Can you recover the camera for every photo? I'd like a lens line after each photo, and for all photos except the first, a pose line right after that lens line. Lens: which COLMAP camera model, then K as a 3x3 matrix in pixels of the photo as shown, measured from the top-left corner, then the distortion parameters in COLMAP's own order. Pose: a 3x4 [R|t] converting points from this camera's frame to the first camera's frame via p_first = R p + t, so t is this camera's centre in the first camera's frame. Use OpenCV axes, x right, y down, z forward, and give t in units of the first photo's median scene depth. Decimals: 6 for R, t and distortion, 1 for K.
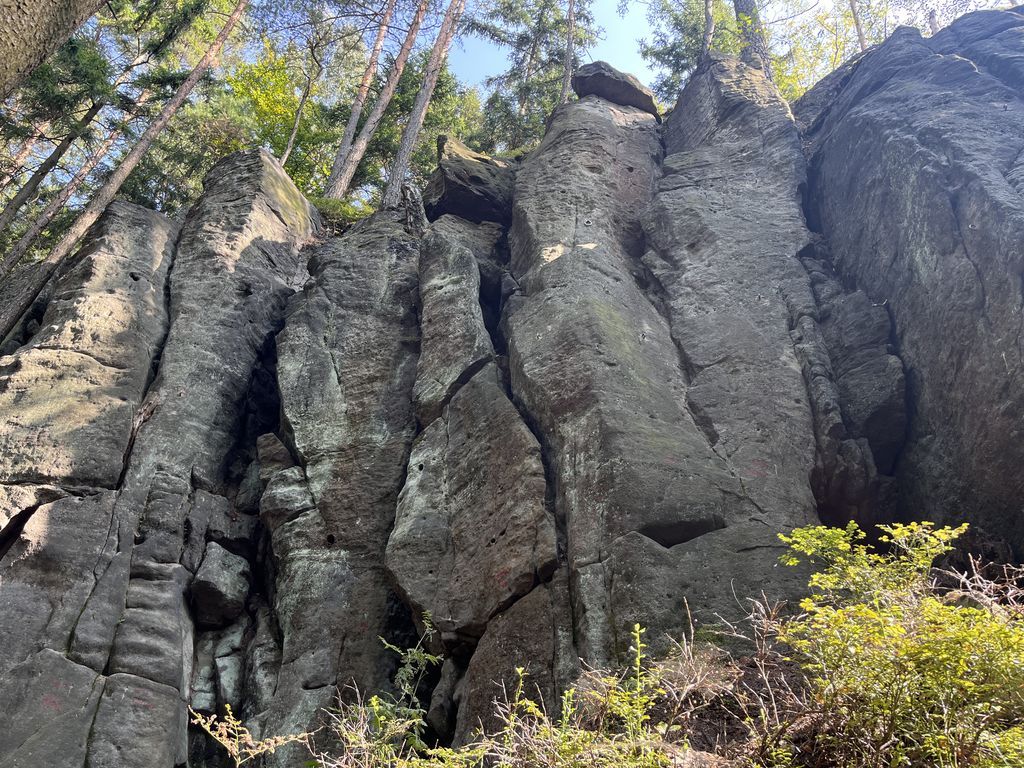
lens RADIAL K [[766.6, 0, 512.0], [0, 766.6, 384.0], [0, 0, 1]] dist [0.061983, -0.078369]
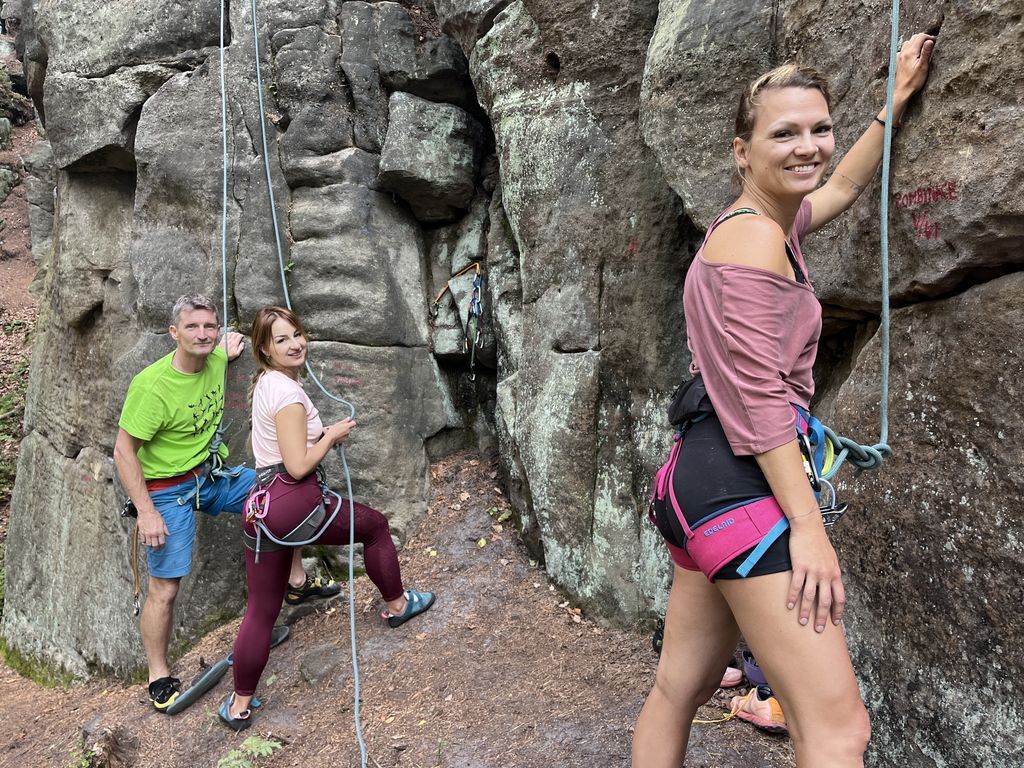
lens RADIAL K [[766.6, 0, 512.0], [0, 766.6, 384.0], [0, 0, 1]] dist [0.061983, -0.078369]
pose [[0.854827, 0.018244, -0.518593, 0.007470], [0.345344, 0.725923, 0.594789, 0.047858], [0.387310, -0.687534, 0.614238, 0.574373]]
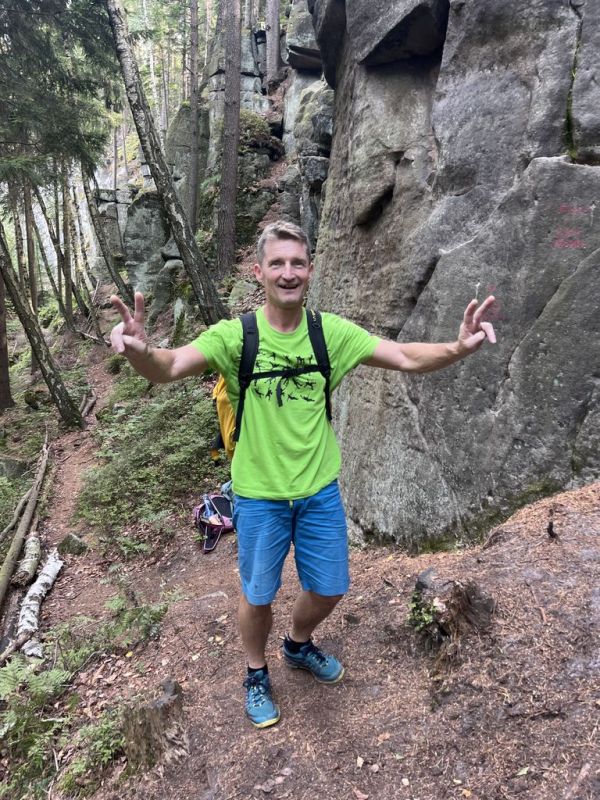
lens RADIAL K [[598.9, 0, 300.0], [0, 598.9, 400.0], [0, 0, 1]] dist [0.061983, -0.078369]
pose [[0.511041, 0.067342, -0.856914, -0.243610], [0.558856, 0.731424, 0.390767, 0.170398], [0.653083, -0.678590, 0.336153, 0.527466]]
